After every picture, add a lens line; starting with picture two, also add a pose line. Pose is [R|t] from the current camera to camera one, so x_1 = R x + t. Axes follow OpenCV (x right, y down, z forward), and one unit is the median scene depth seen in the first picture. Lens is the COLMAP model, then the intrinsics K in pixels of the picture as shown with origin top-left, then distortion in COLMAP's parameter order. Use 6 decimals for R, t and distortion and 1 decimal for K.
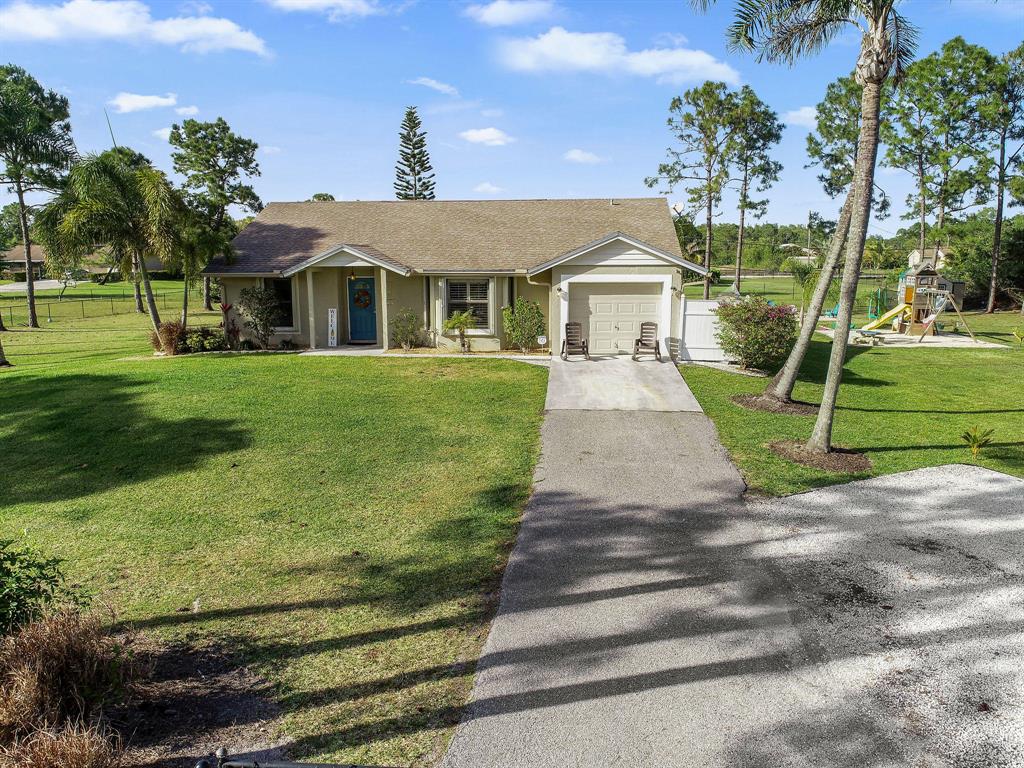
lens RADIAL K [[785.5, 0, 512.0], [0, 785.5, 384.0], [0, 0, 1]] dist [-0.002370, -0.006603]
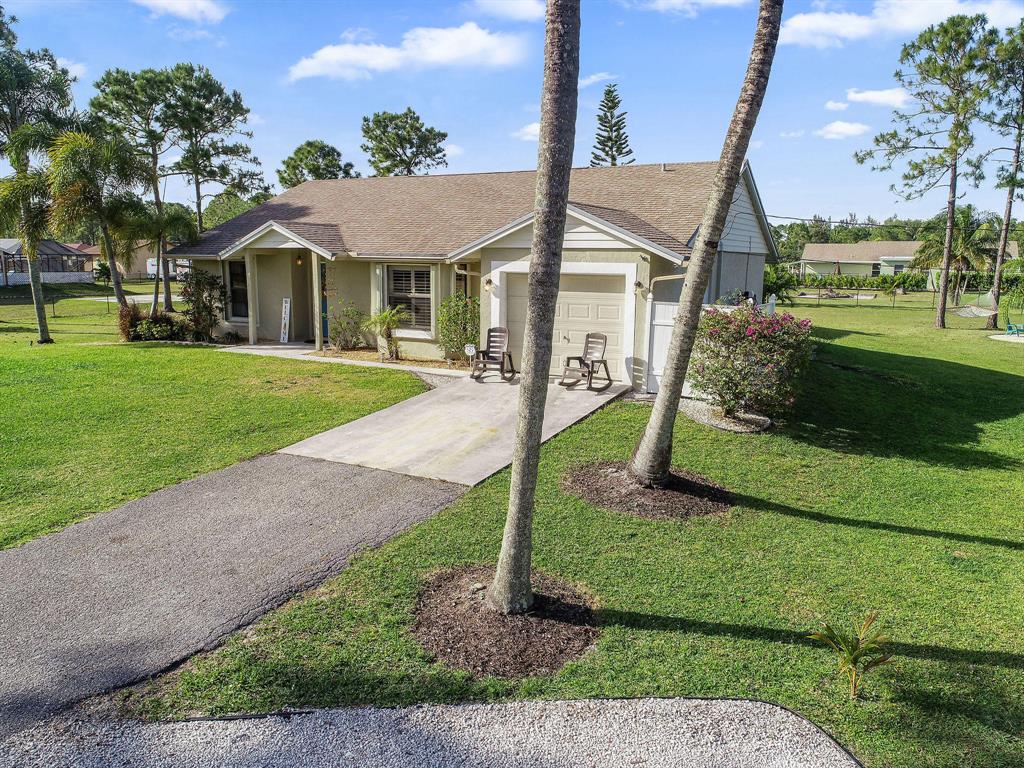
lens RADIAL K [[777.8, 0, 512.0], [0, 777.8, 384.0], [0, 0, 1]] dist [-0.013687, -0.002808]
pose [[0.916820, 0.078361, -0.391536, 0.347985], [-0.078097, 0.996807, 0.016627, -0.037687], [0.391589, 0.015334, 0.920012, 0.331812]]
